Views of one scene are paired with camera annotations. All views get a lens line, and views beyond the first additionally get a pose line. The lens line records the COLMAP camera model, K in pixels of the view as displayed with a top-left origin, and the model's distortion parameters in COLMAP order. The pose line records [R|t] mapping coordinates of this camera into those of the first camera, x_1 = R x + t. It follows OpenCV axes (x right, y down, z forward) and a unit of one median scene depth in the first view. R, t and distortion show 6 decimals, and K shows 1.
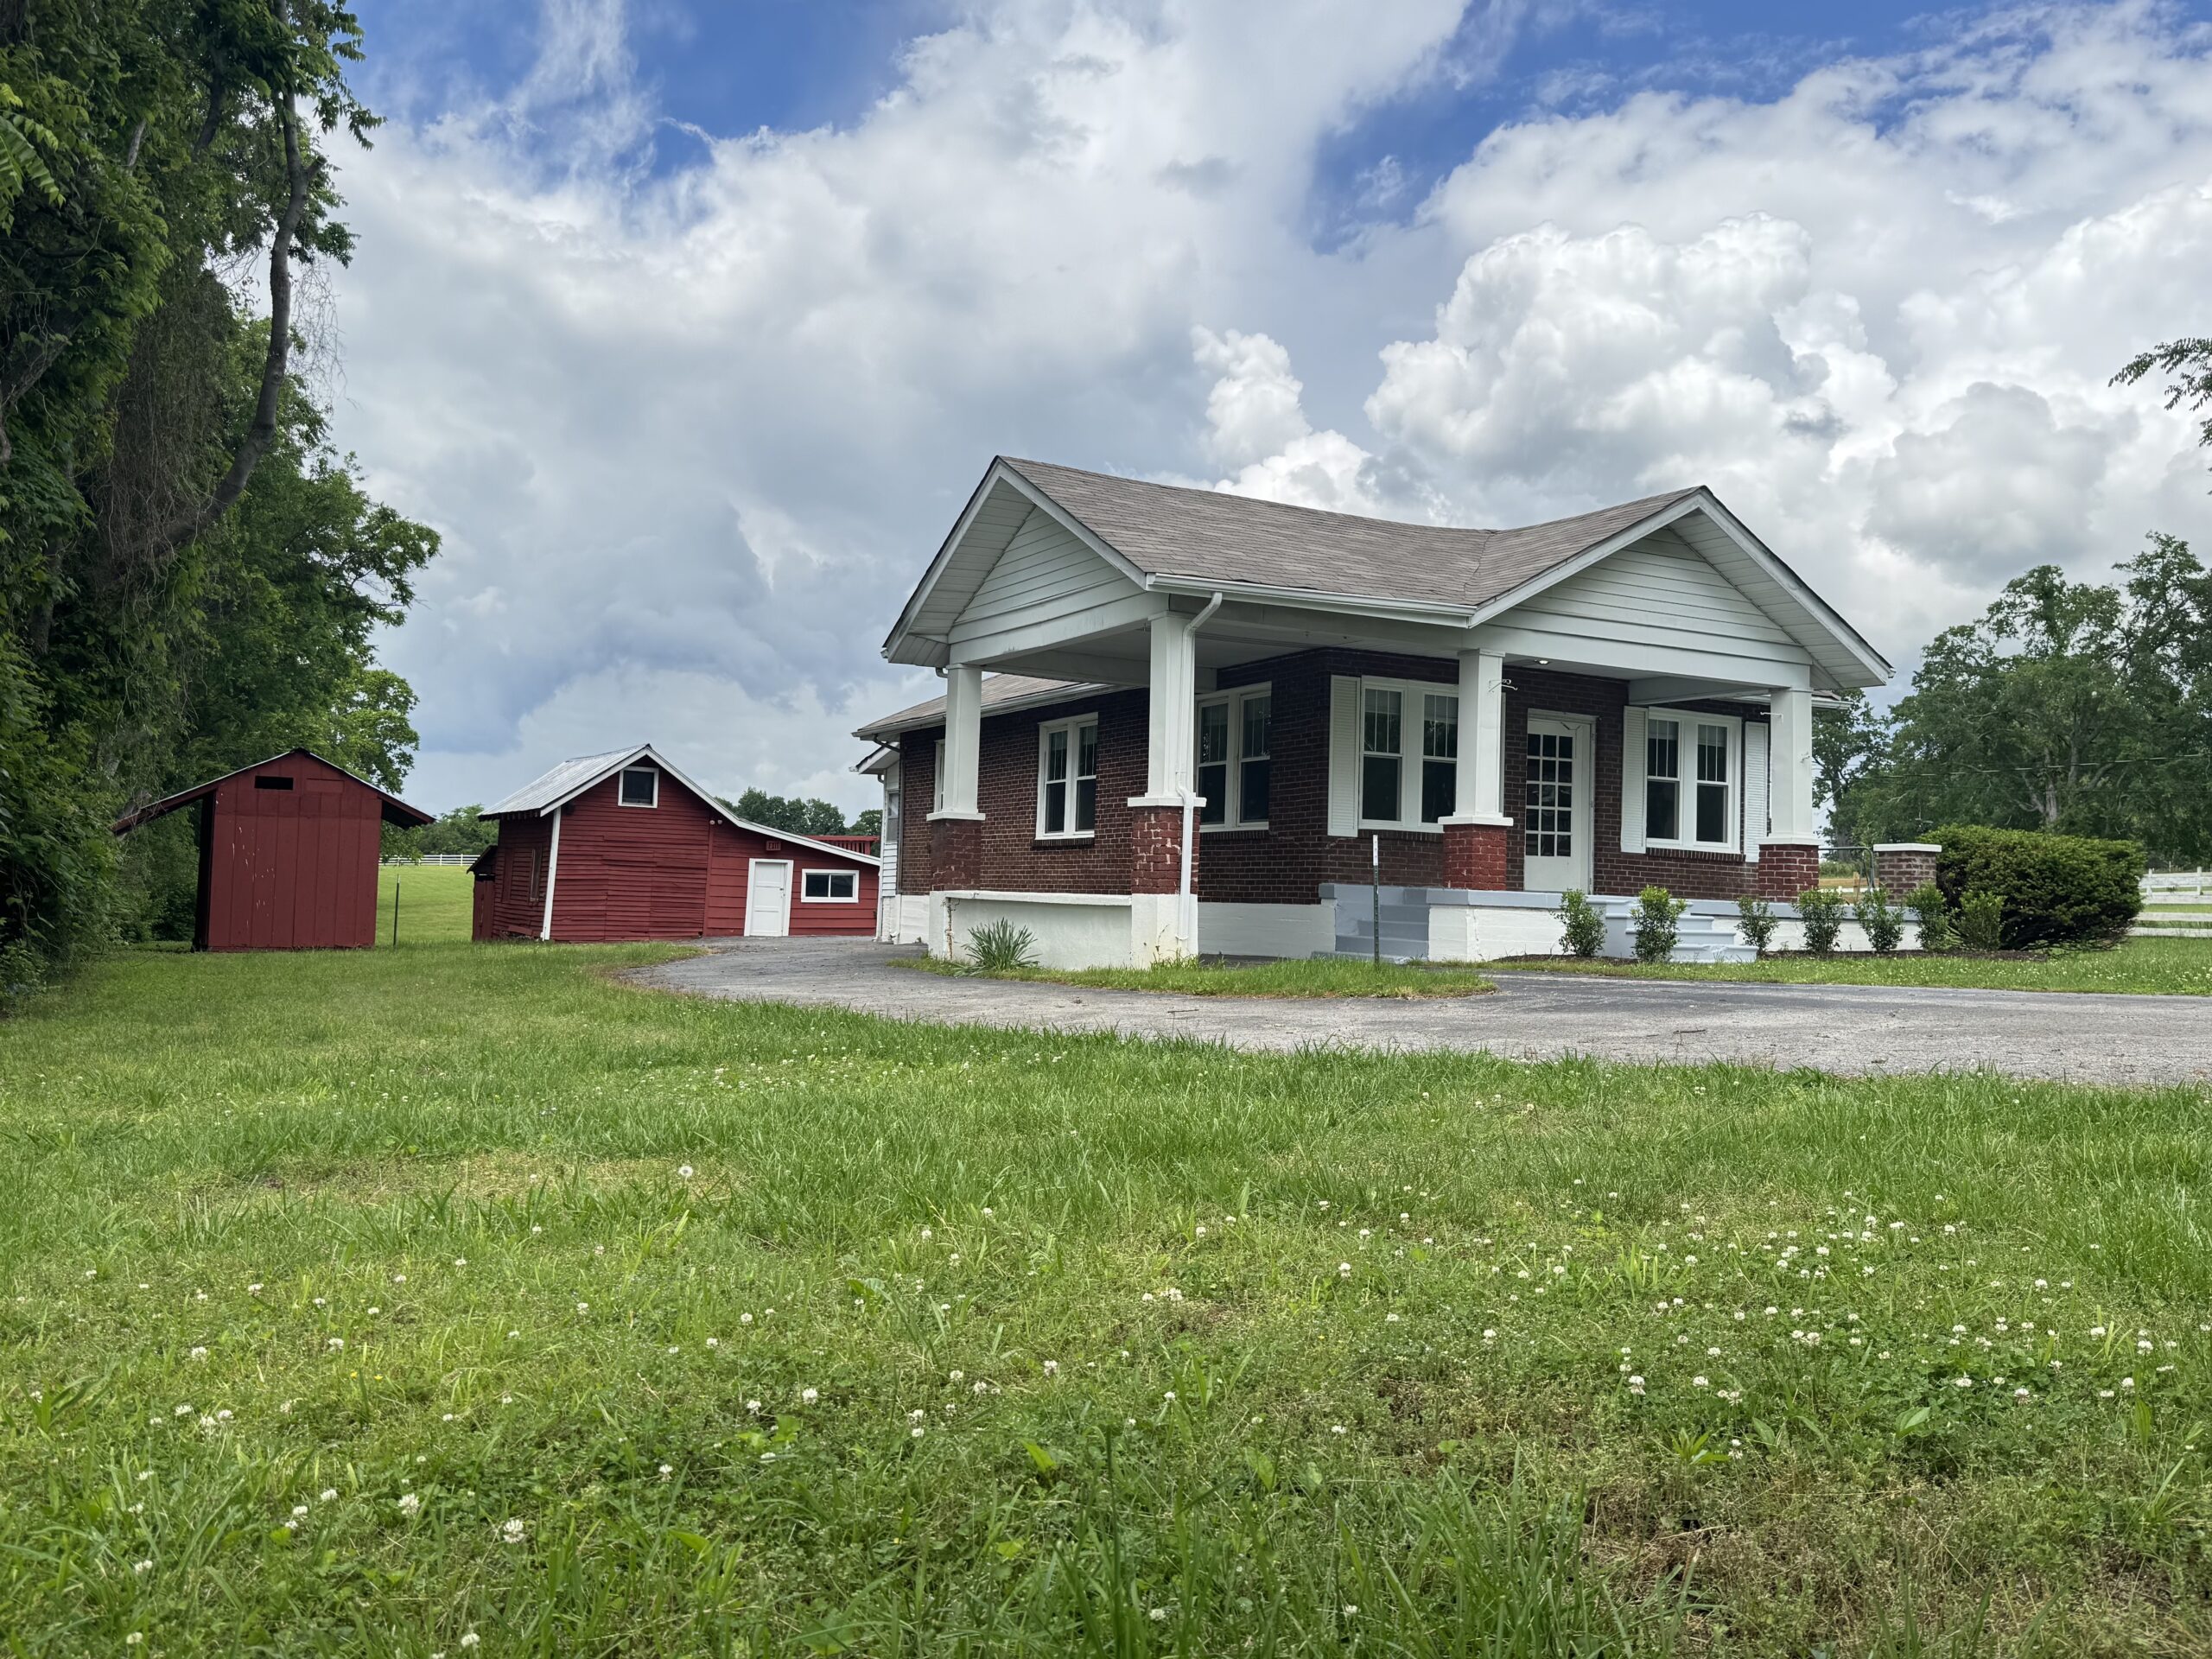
lens RADIAL K [[1710.8, 0, 1094.1], [0, 1710.8, 837.0], [0, 0, 1]] dist [0.143950, -0.252382]
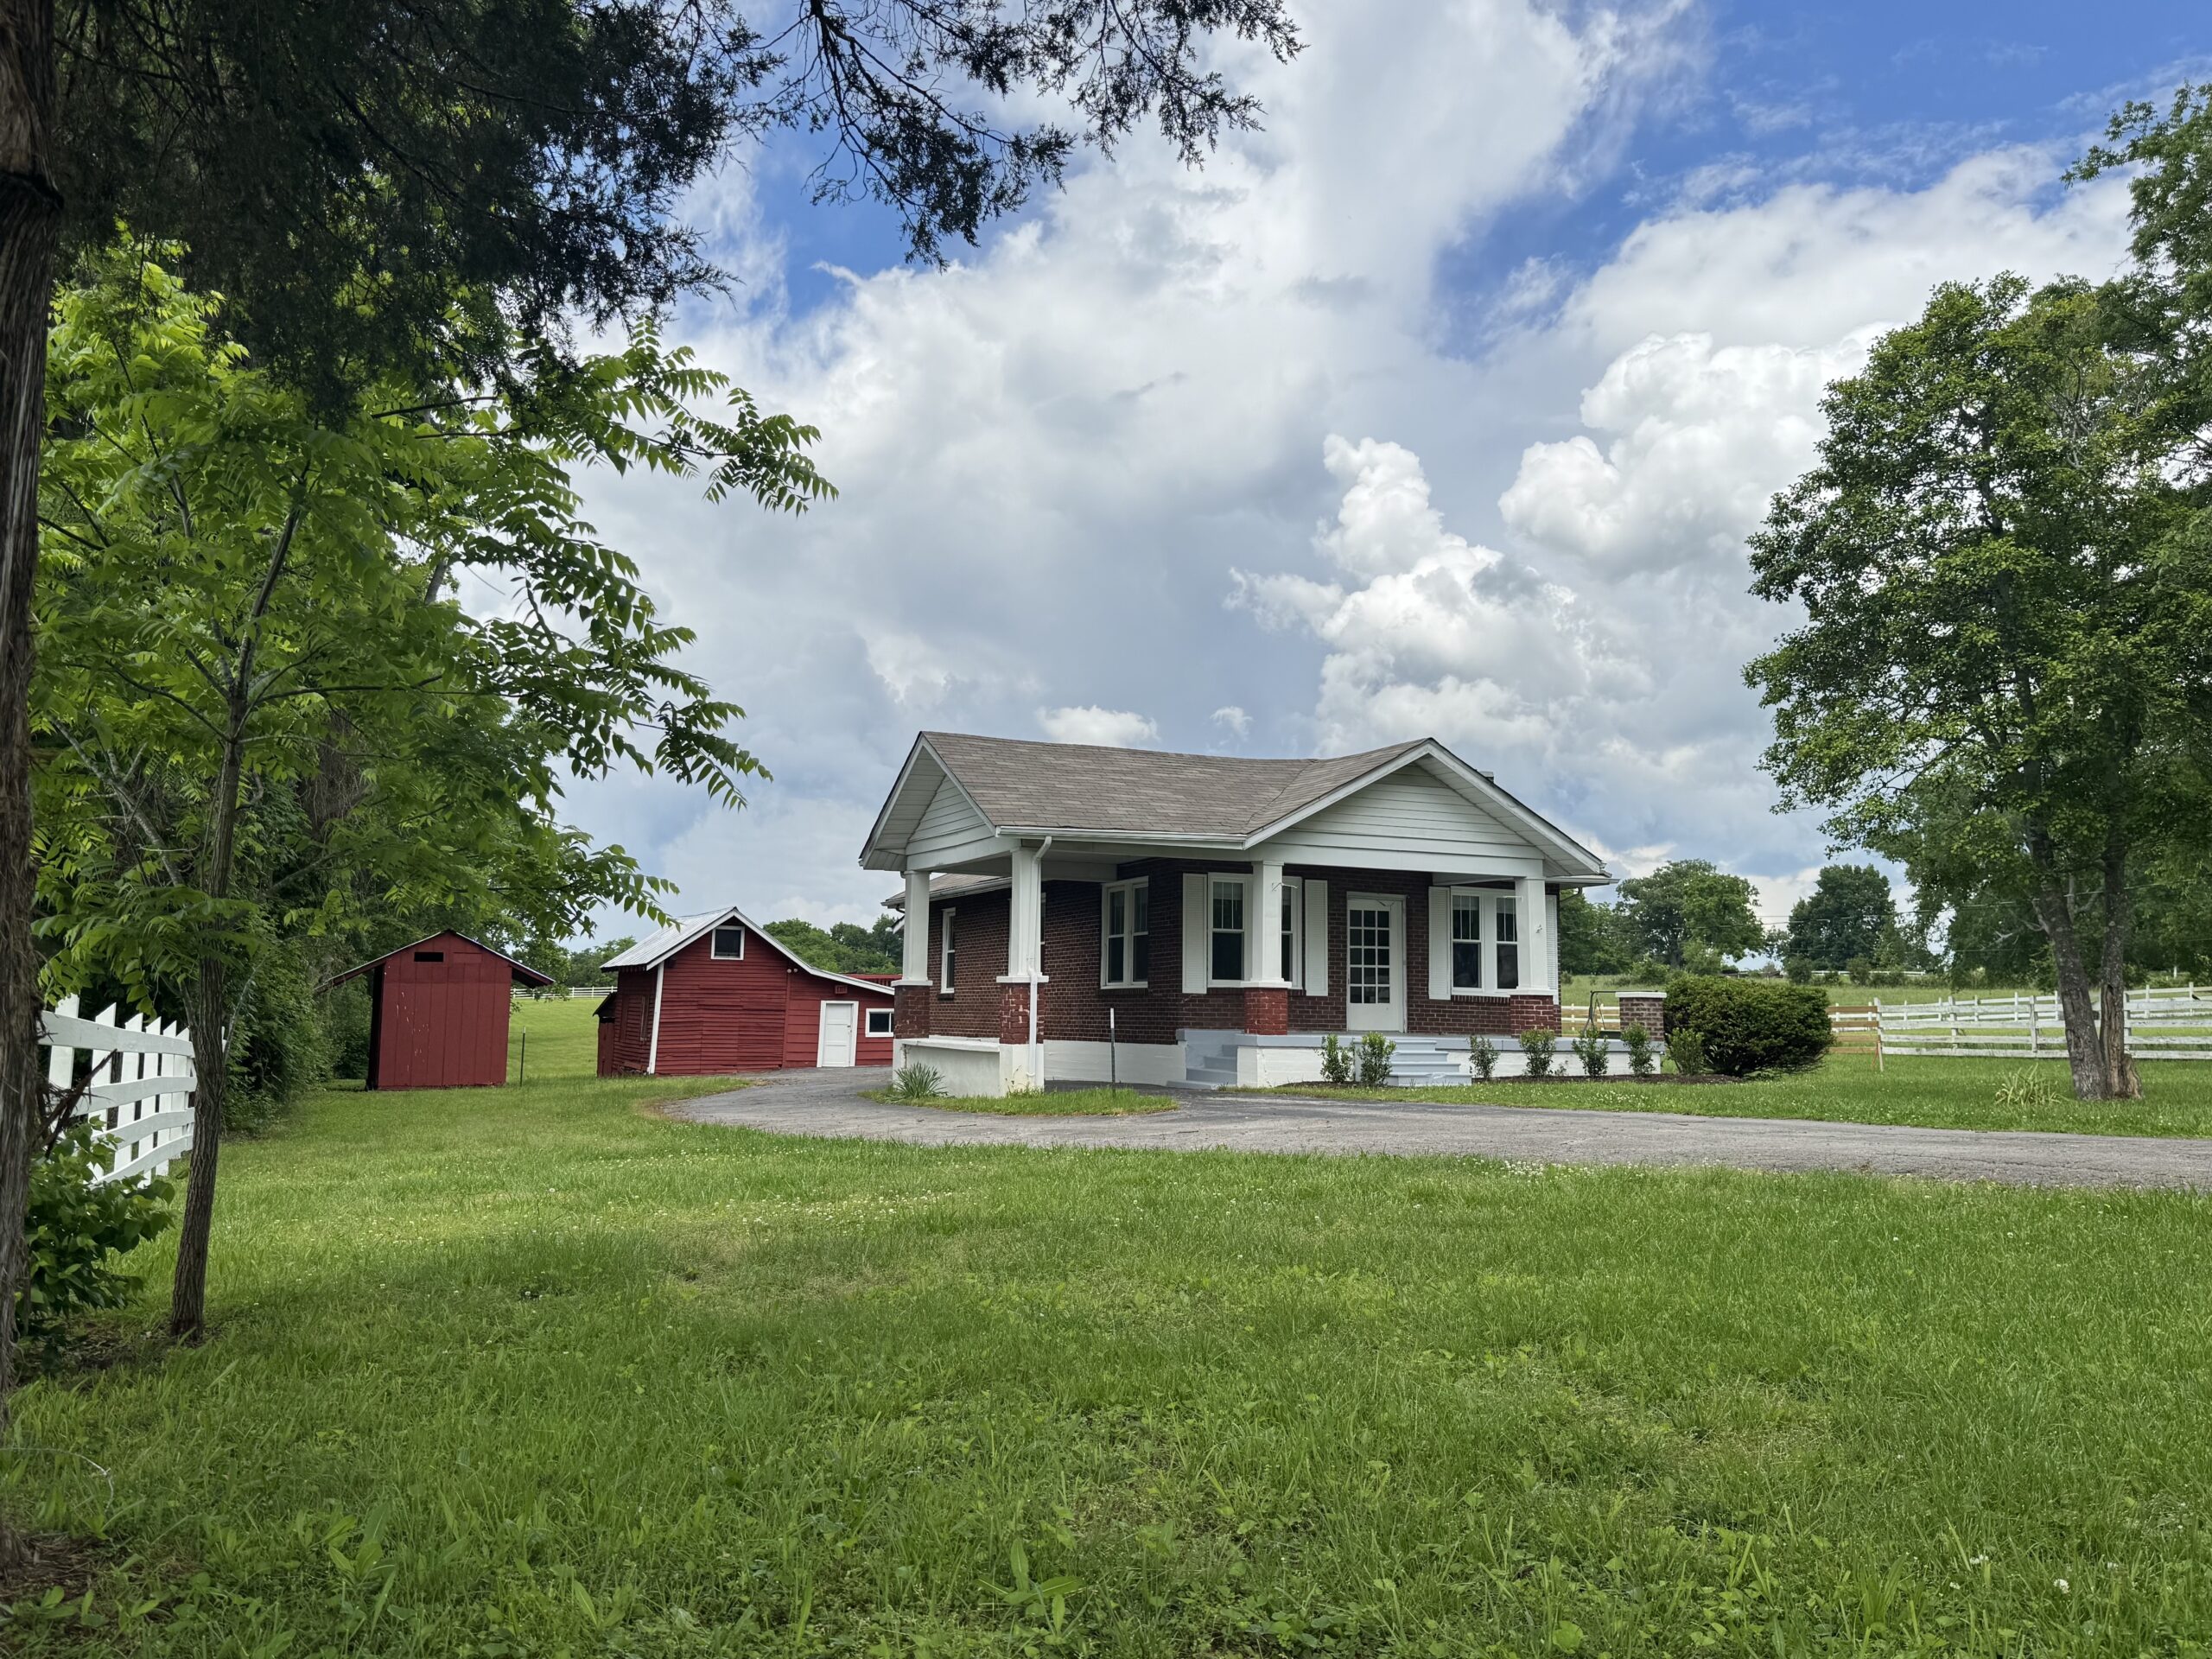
lens RADIAL K [[1710.8, 0, 1094.1], [0, 1710.8, 837.0], [0, 0, 1]] dist [0.143950, -0.252382]
pose [[0.996532, -0.024536, -0.079512, 0.161609], [0.019063, 0.997443, -0.068883, -0.028790], [0.080998, 0.067129, 0.994451, -0.319057]]
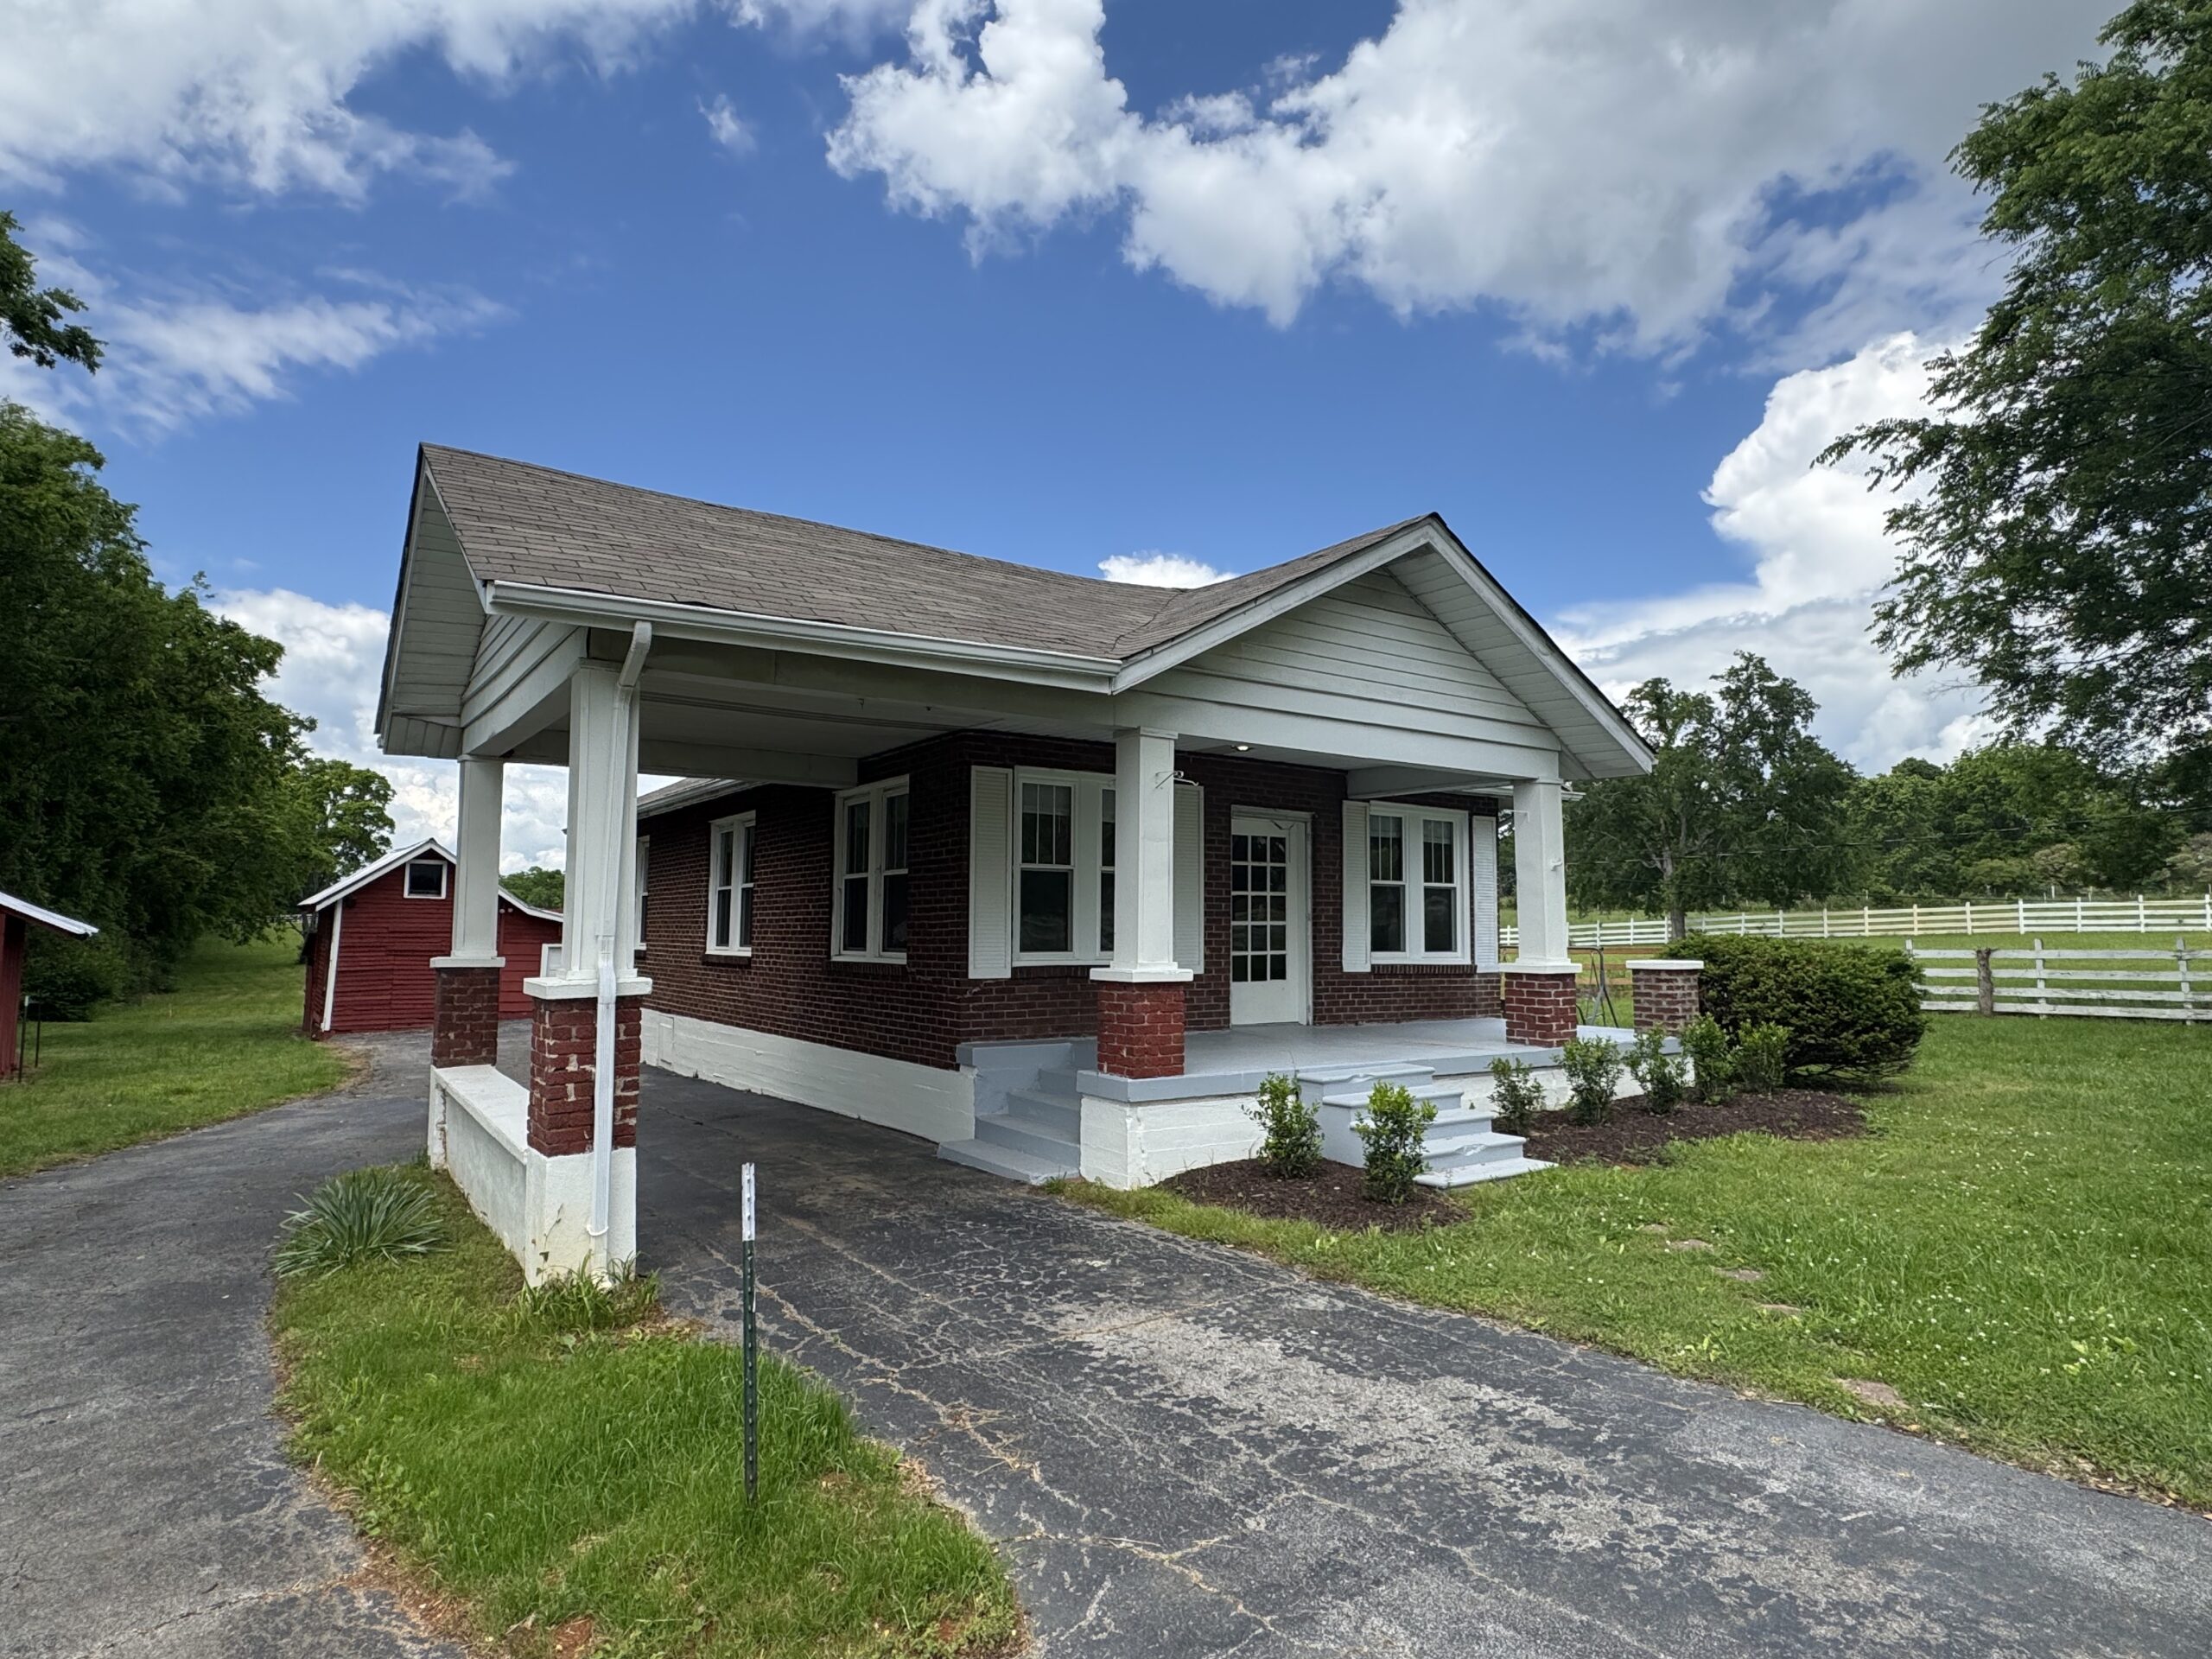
lens RADIAL K [[1226.3, 0, 1099.2], [0, 1226.3, 832.5], [0, 0, 1]] dist [-0.003627, 0.000067]
pose [[0.994926, -0.014667, 0.099534, 0.128317], [0.018680, 0.999044, -0.039512, -0.038724], [-0.098859, 0.041170, 0.994249, 0.416935]]
